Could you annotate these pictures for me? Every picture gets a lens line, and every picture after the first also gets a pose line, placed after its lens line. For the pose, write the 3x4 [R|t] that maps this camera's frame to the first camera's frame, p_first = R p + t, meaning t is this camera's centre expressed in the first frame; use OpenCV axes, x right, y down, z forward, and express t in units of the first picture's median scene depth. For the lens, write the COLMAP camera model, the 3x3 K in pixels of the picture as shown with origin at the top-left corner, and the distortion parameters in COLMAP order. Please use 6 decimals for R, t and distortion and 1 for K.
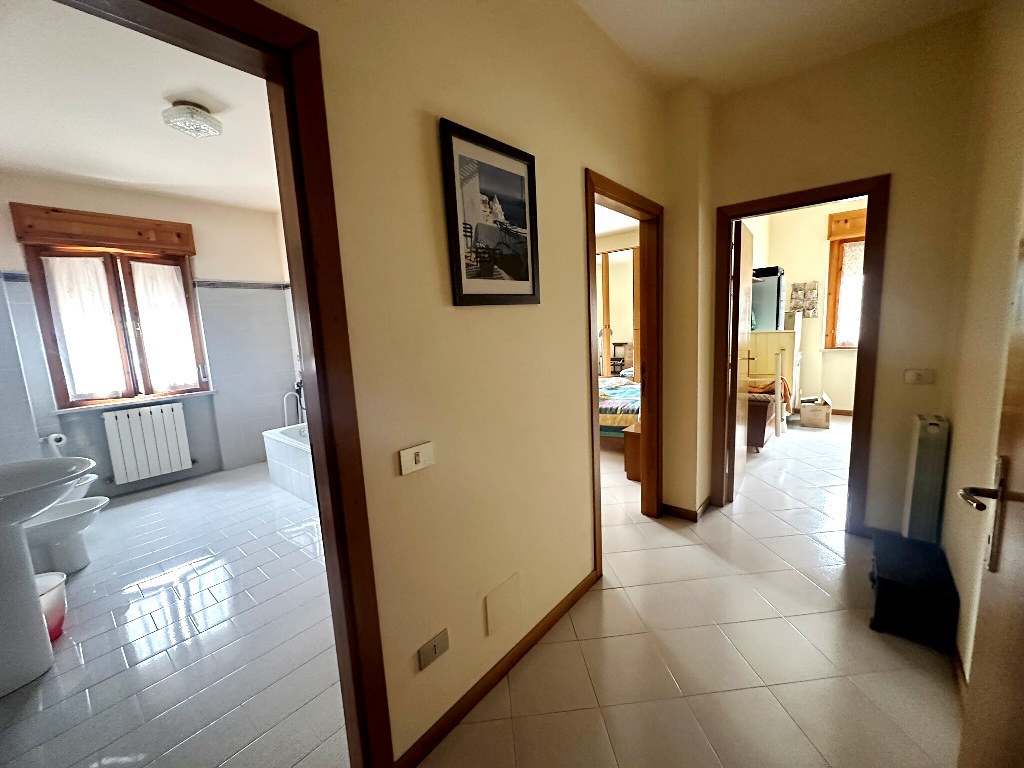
lens RADIAL K [[409.0, 0, 514.1], [0, 409.0, 383.8], [0, 0, 1]] dist [-0.006094, 0.000301]
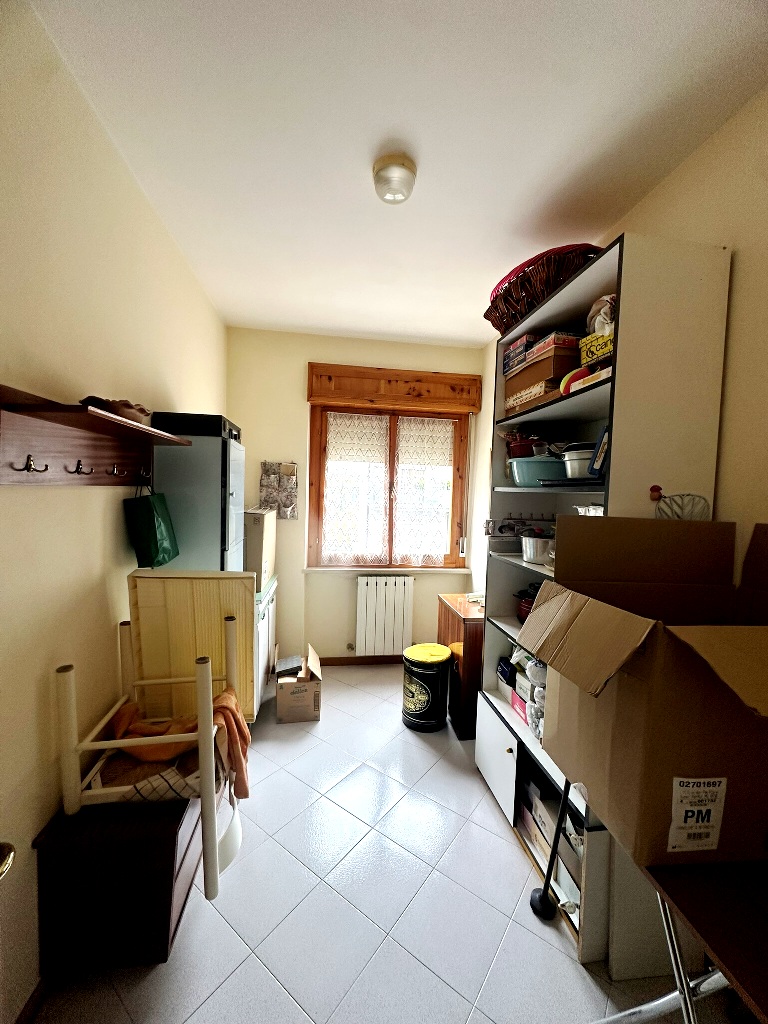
lens RADIAL K [[409.0, 0, 381.6], [0, 409.0, 514.6], [0, 0, 1]] dist [-0.006094, 0.000301]
pose [[0.670952, 0.031547, 0.740829, 0.367914], [0.041297, 0.995954, -0.079813, -0.115868], [-0.740350, 0.084144, 0.666934, 0.488119]]
